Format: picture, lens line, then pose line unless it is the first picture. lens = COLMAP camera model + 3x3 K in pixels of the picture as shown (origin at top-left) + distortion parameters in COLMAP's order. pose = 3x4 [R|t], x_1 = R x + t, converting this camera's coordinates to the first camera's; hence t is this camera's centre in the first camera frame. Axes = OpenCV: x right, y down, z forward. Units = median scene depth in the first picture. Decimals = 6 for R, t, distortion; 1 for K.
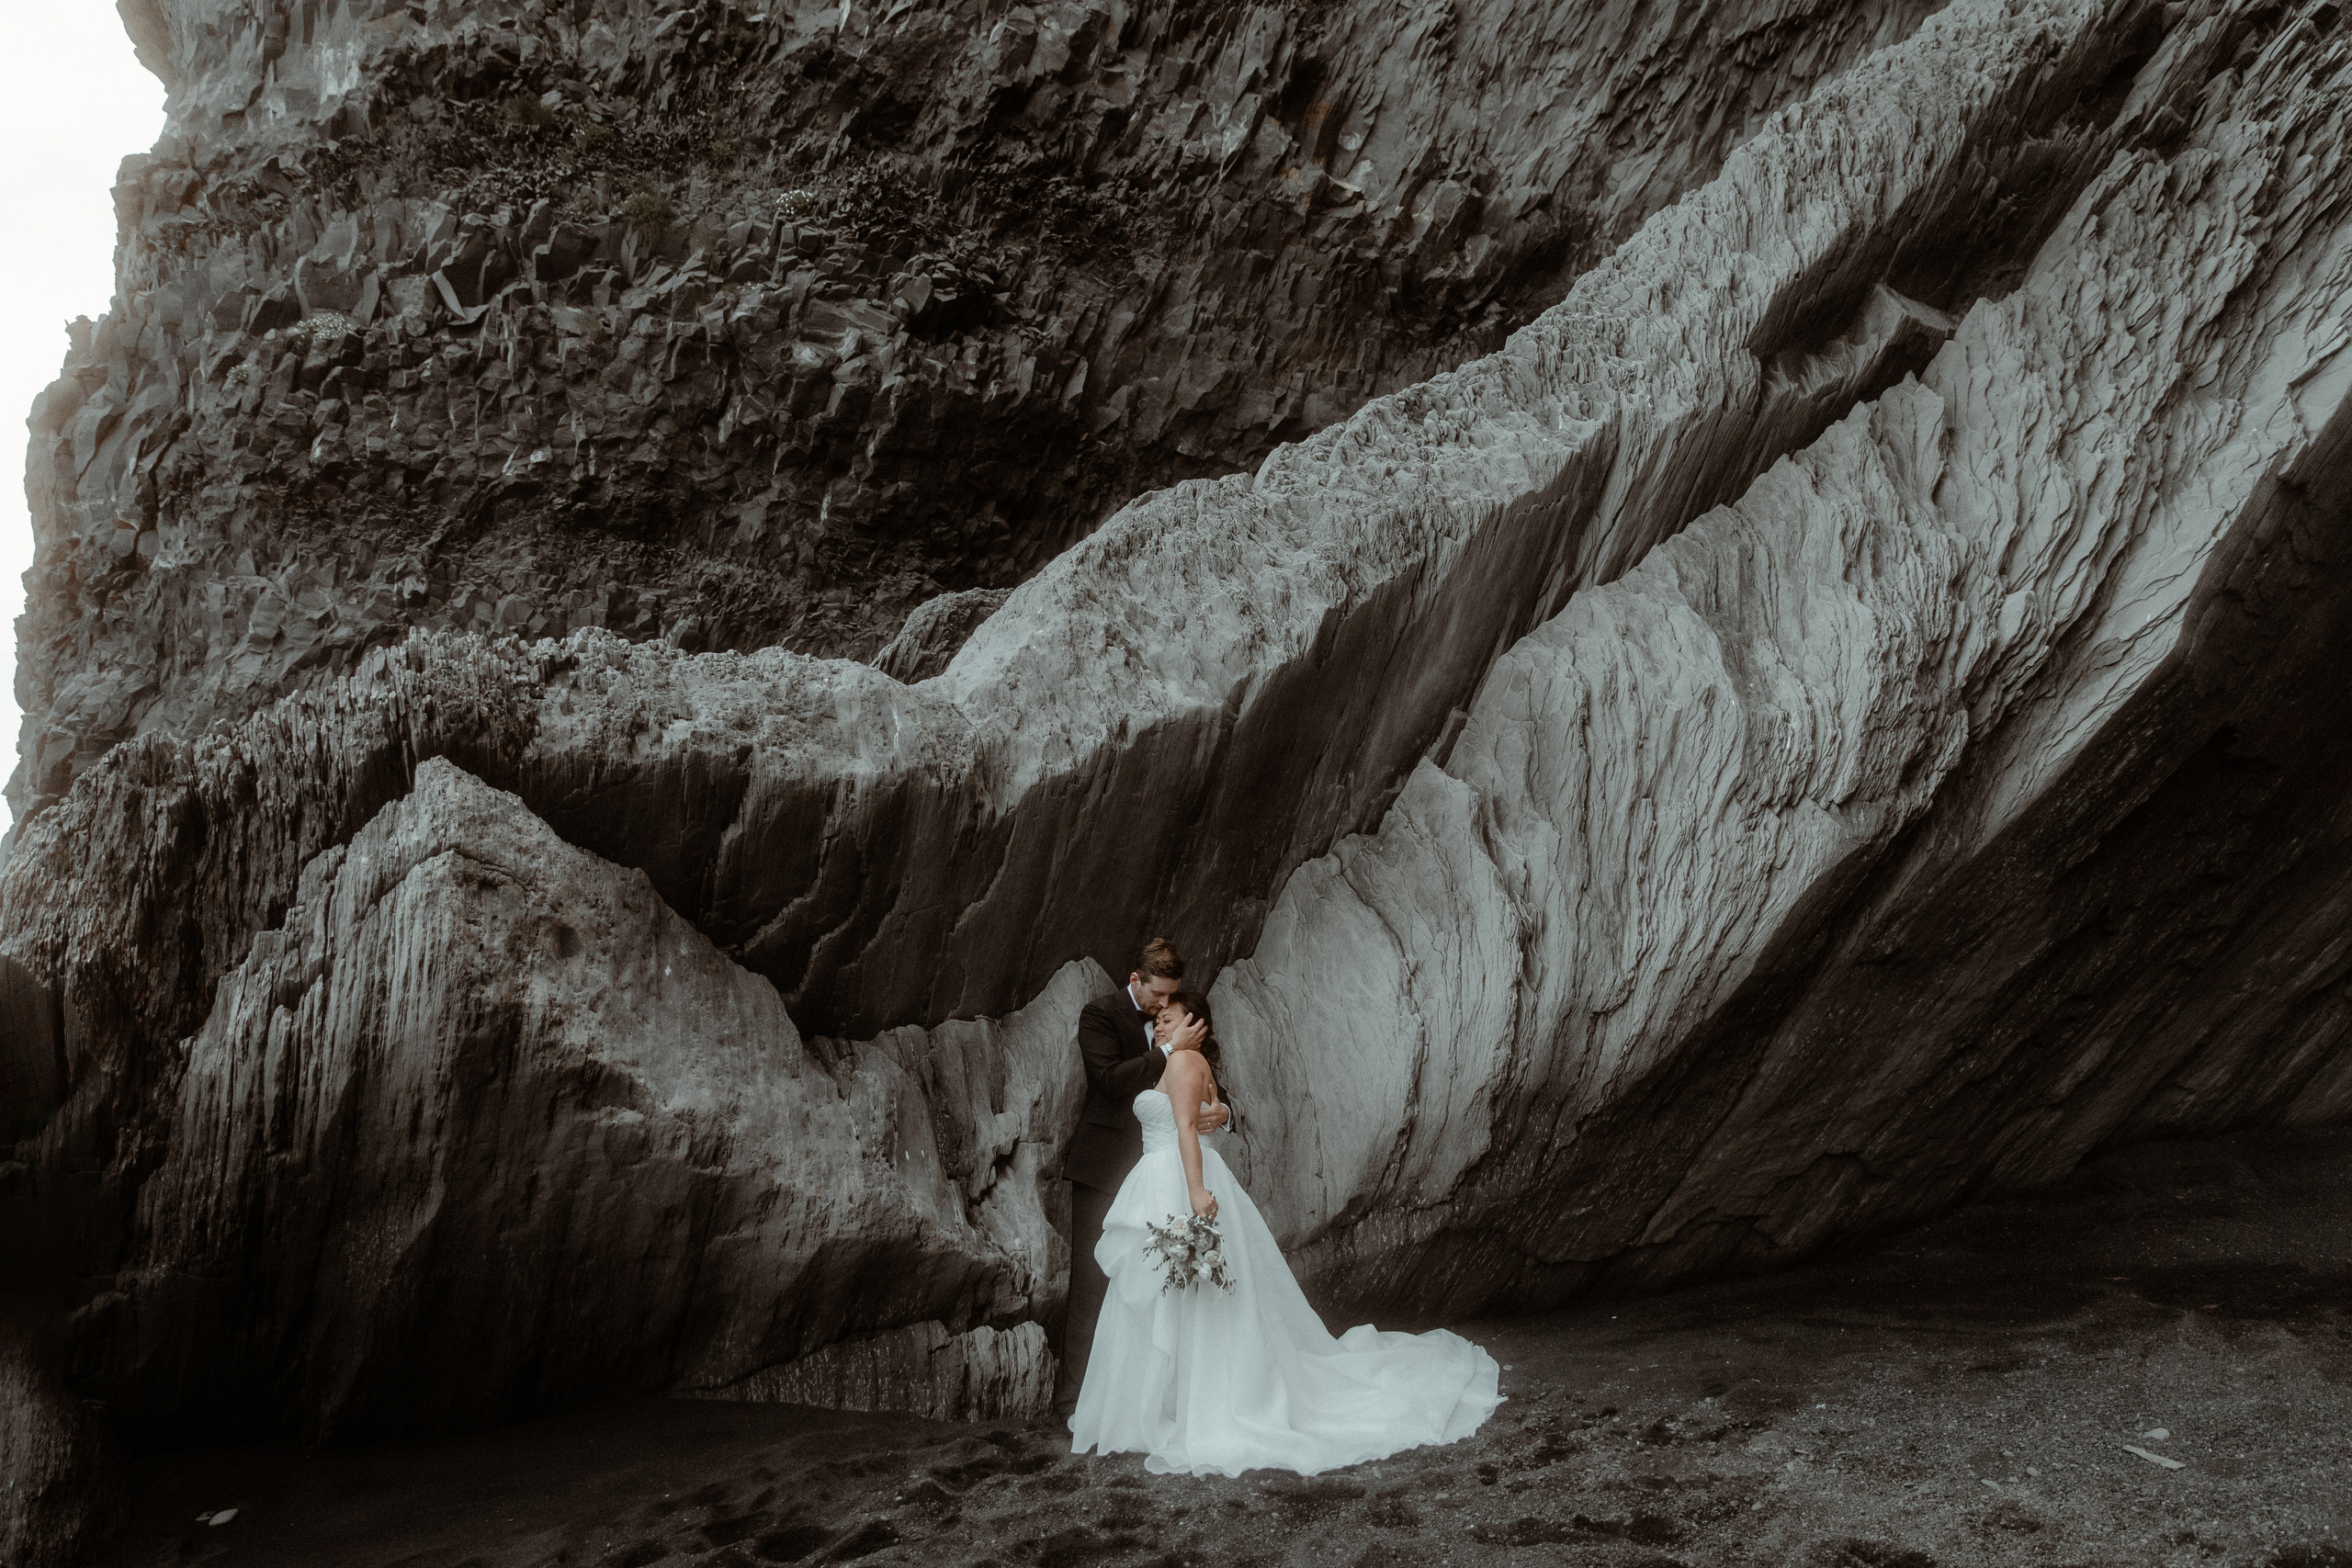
lens RADIAL K [[1839.8, 0, 1115.5], [0, 1839.8, 825.1], [0, 0, 1]] dist [-0.003040, 0.003331]
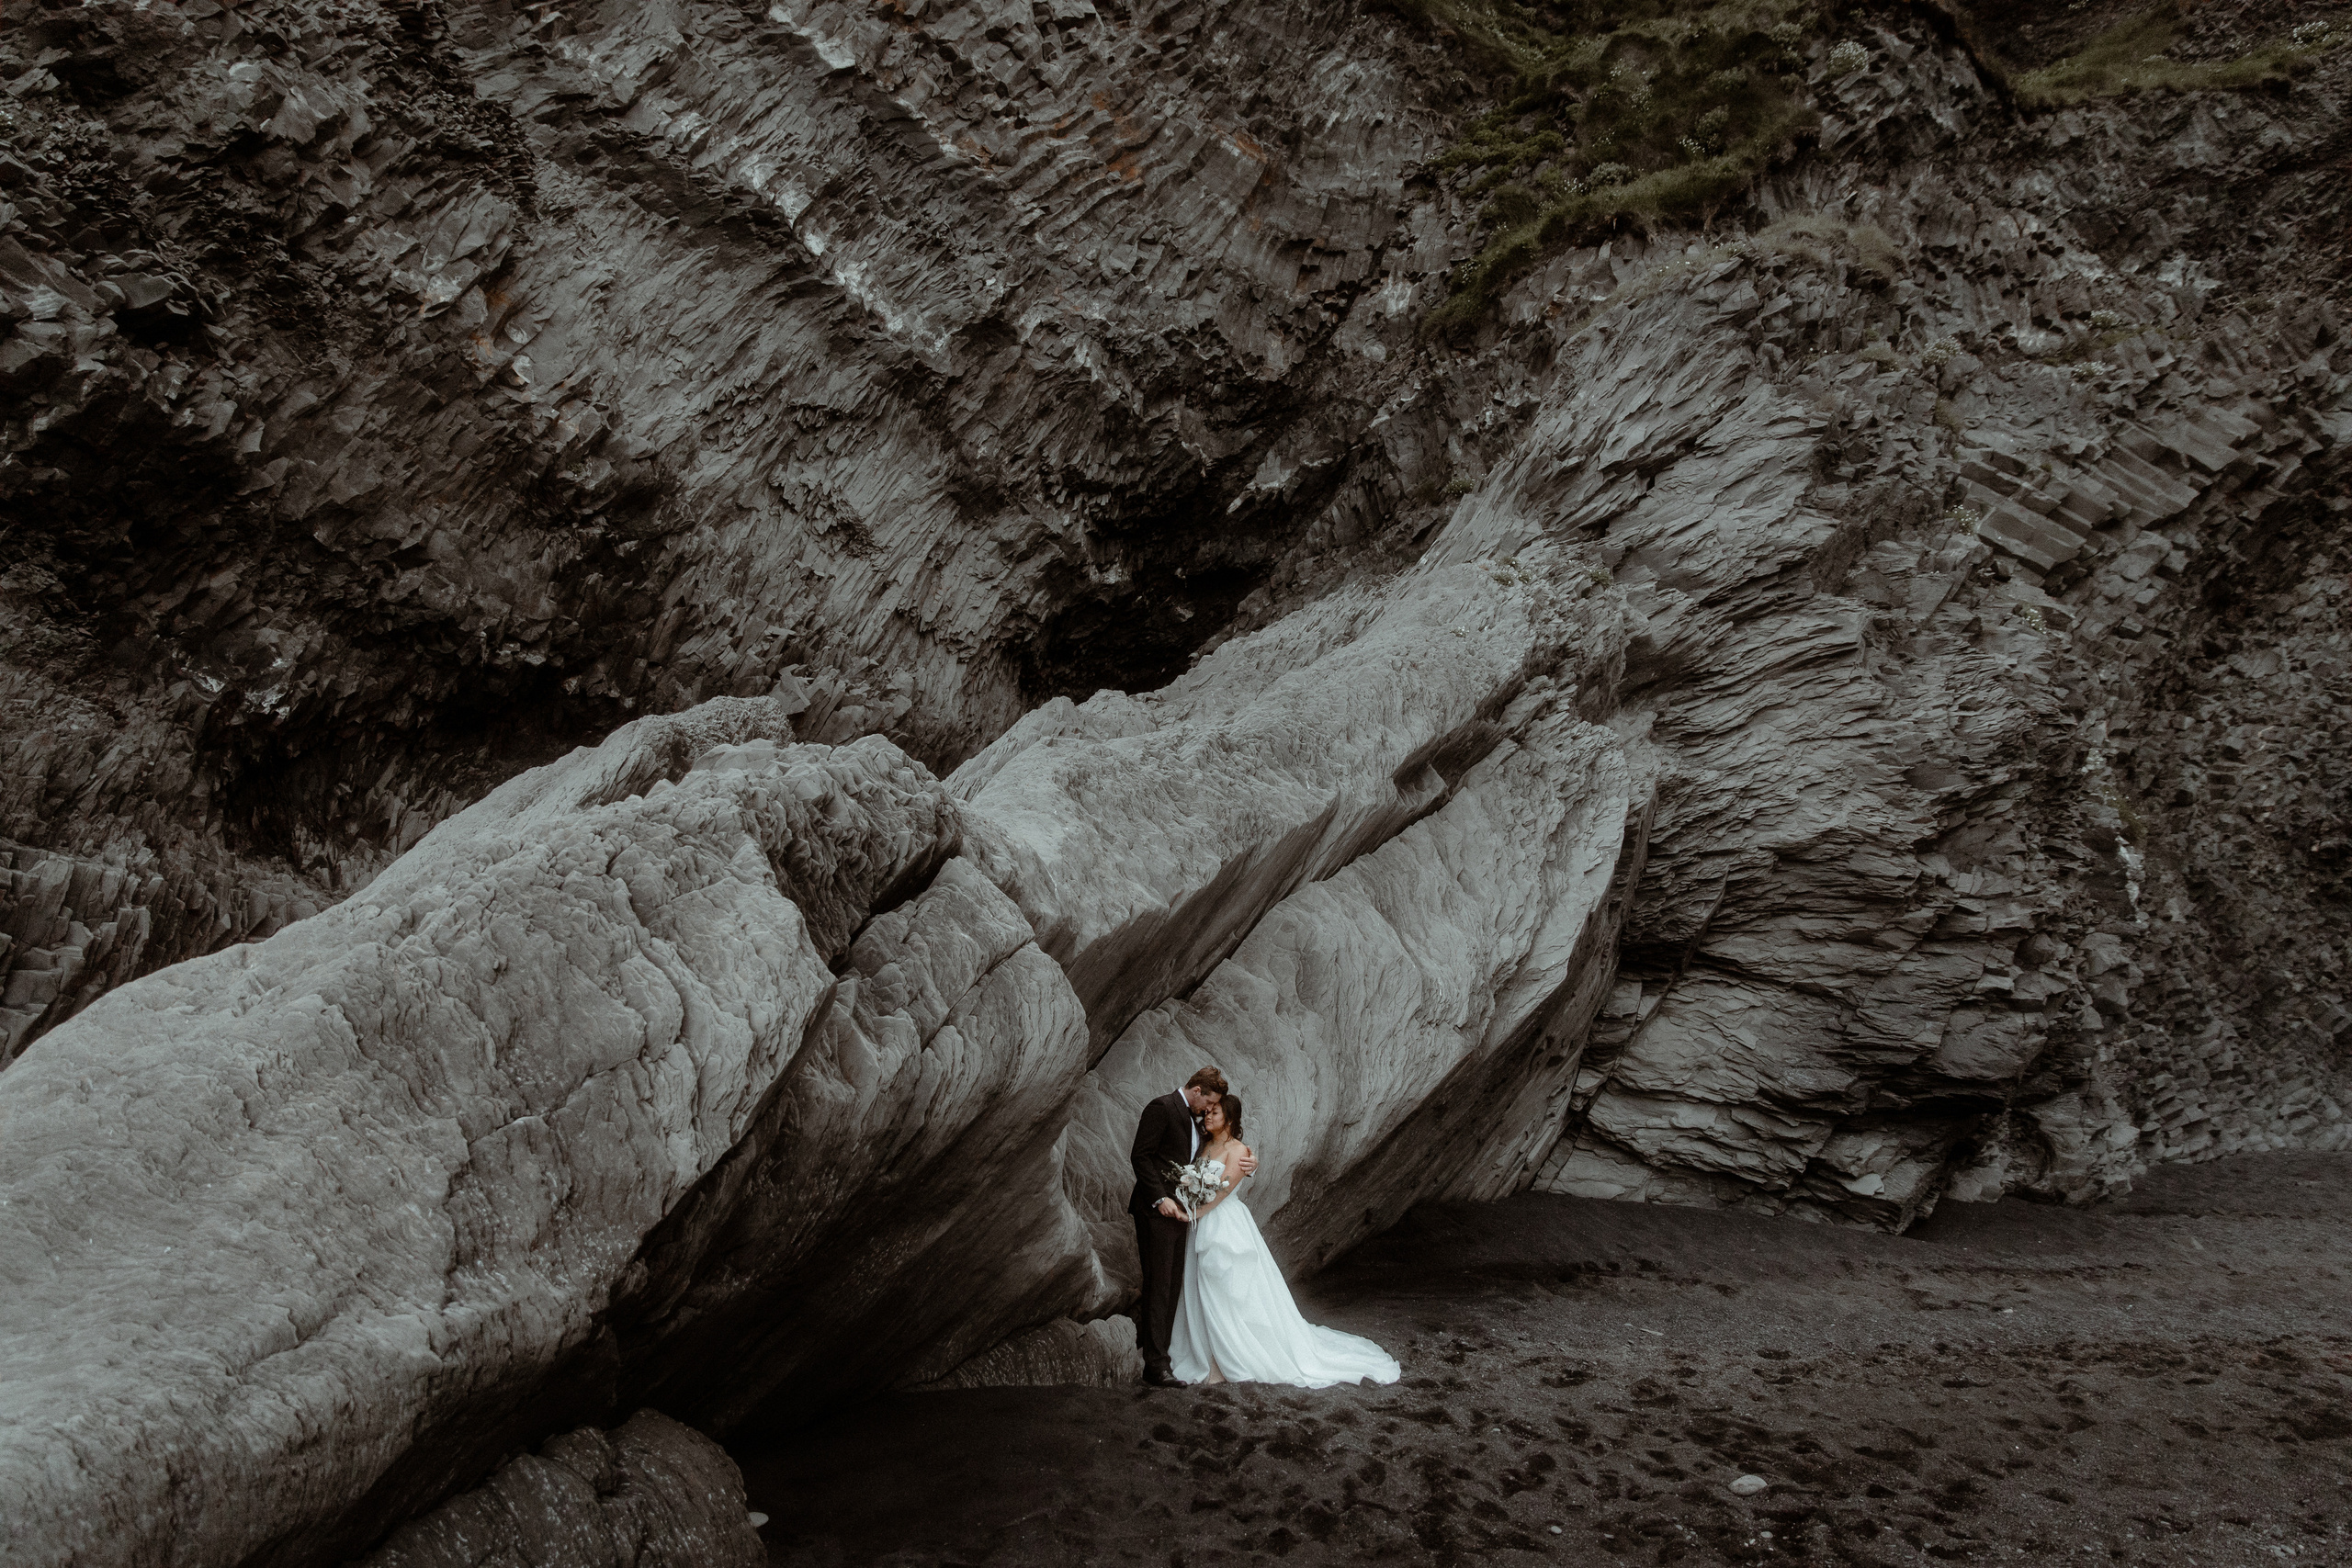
lens RADIAL K [[1625.1, 0, 1176.0], [0, 1625.1, 784.0], [0, 0, 1]] dist [0.005976, 0.002444]
pose [[0.524241, 0.235363, 0.818398, -0.434808], [-0.139957, 0.971791, -0.189825, 0.037327], [-0.839990, -0.015027, 0.542394, 0.101344]]
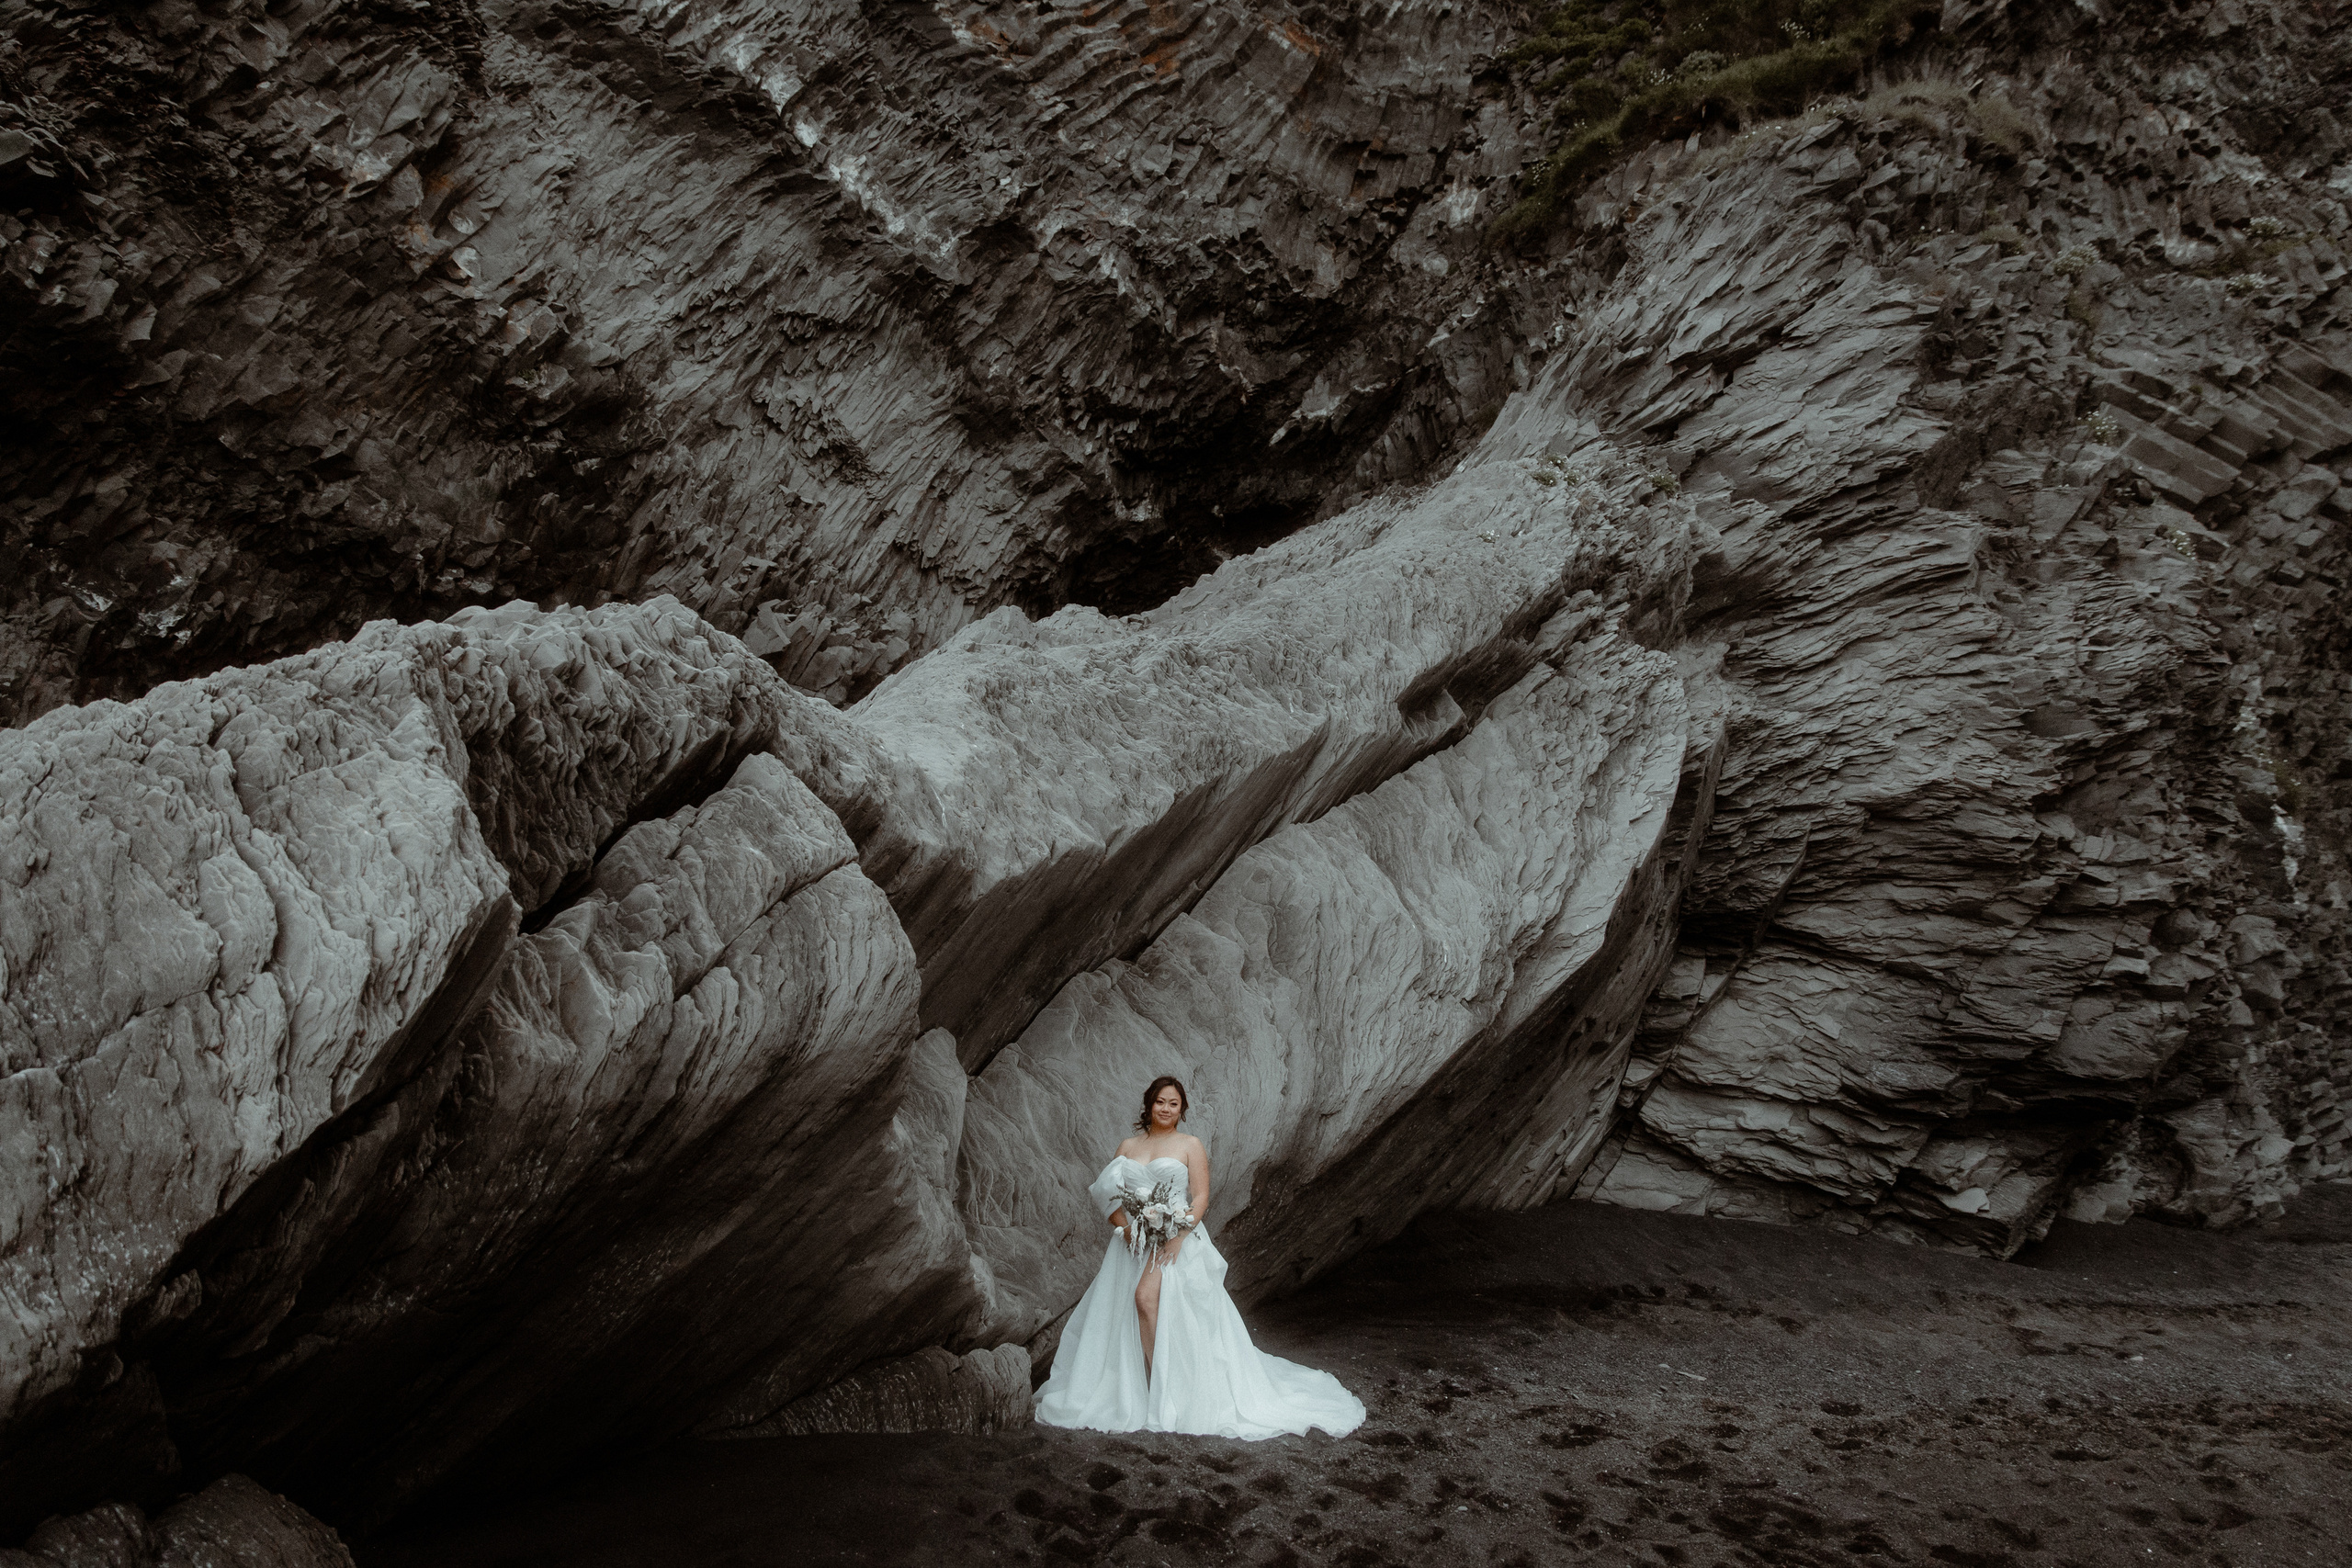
lens RADIAL K [[1688.9, 0, 1201.0], [0, 1688.9, 787.4], [0, 0, 1]] dist [0.004740, 0.003356]
pose [[0.549315, 0.233088, 0.802448, -0.341587], [-0.158350, 0.971944, -0.173924, 0.035316], [-0.820475, -0.031529, 0.570813, 0.112119]]
